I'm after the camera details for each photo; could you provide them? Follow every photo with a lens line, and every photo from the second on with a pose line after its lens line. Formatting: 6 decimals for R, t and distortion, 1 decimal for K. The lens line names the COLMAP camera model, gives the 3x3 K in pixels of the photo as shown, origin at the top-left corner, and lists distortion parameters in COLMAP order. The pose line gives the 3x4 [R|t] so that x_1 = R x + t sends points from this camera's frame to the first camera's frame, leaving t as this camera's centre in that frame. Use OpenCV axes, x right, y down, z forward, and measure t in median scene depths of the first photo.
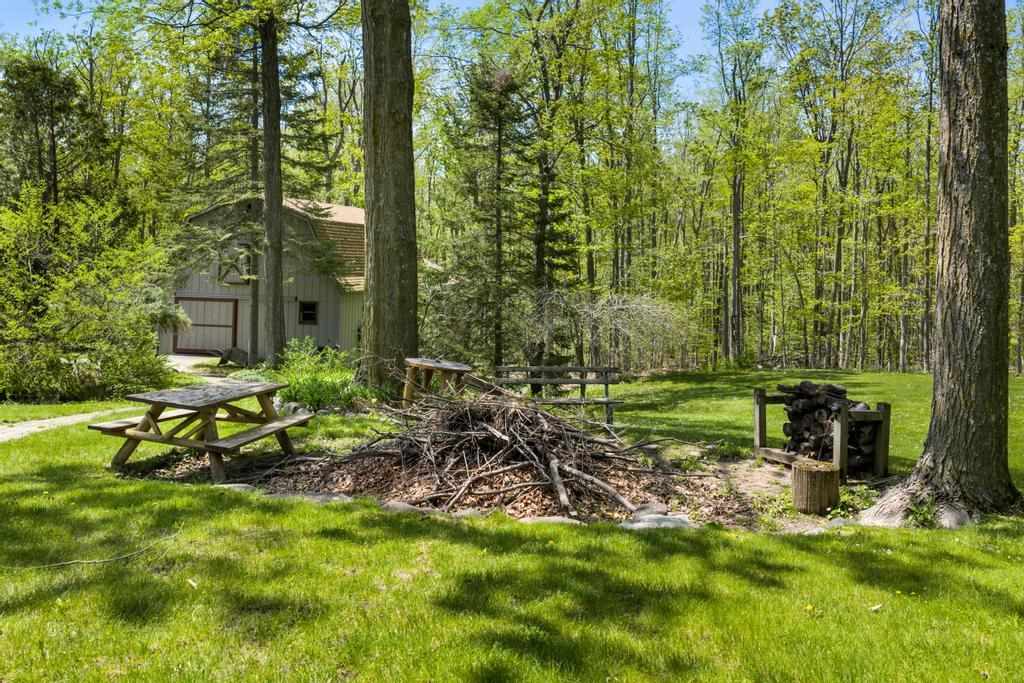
lens RADIAL K [[823.7, 0, 513.2], [0, 823.7, 351.2], [0, 0, 1]] dist [-0.002748, -0.004440]
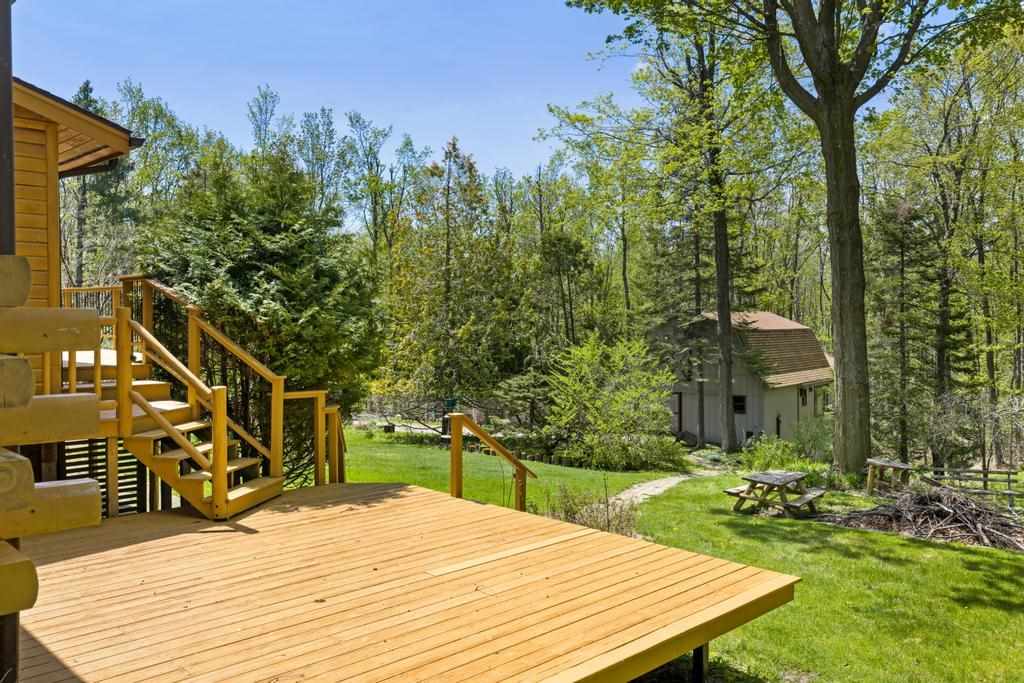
lens RADIAL K [[838.5, 0, 510.7], [0, 838.5, 363.8], [0, 0, 1]] dist [0.006080, -0.003574]
pose [[0.913065, 0.002051, -0.407809, -0.136015], [-0.026947, 0.998105, -0.055313, -0.095605], [0.406923, 0.061494, 0.911390, -1.150435]]
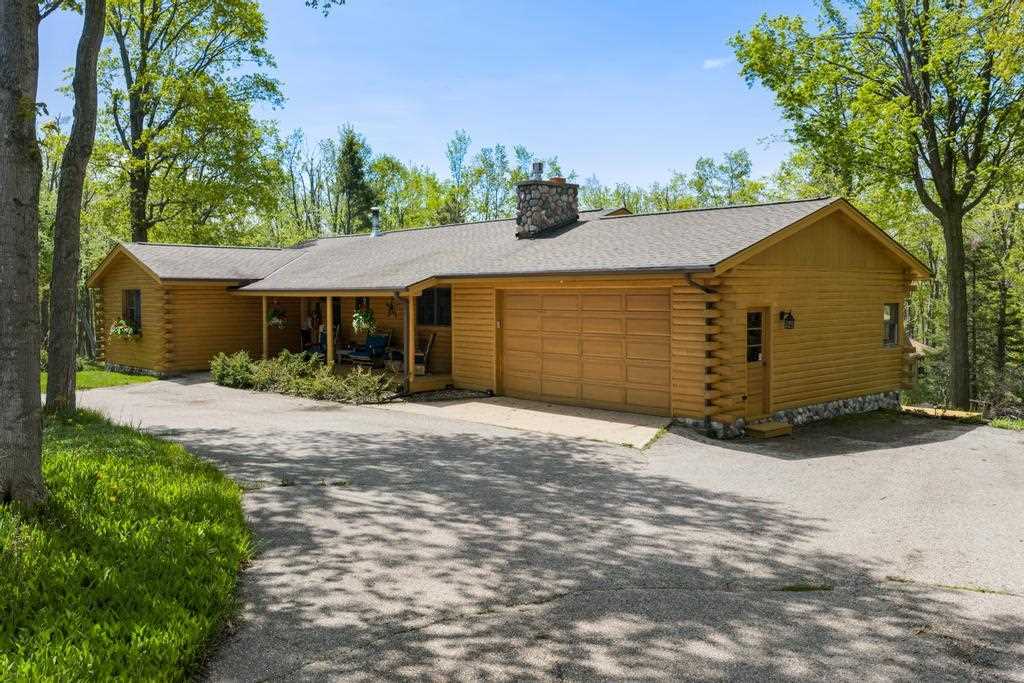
lens RADIAL K [[823.7, 0, 513.2], [0, 823.7, 351.2], [0, 0, 1]] dist [-0.002748, -0.004440]
pose [[0.892651, 0.004943, -0.450721, -0.352006], [-0.028272, 0.998585, -0.045043, 0.022779], [0.449860, 0.052950, 0.891528, -3.396744]]
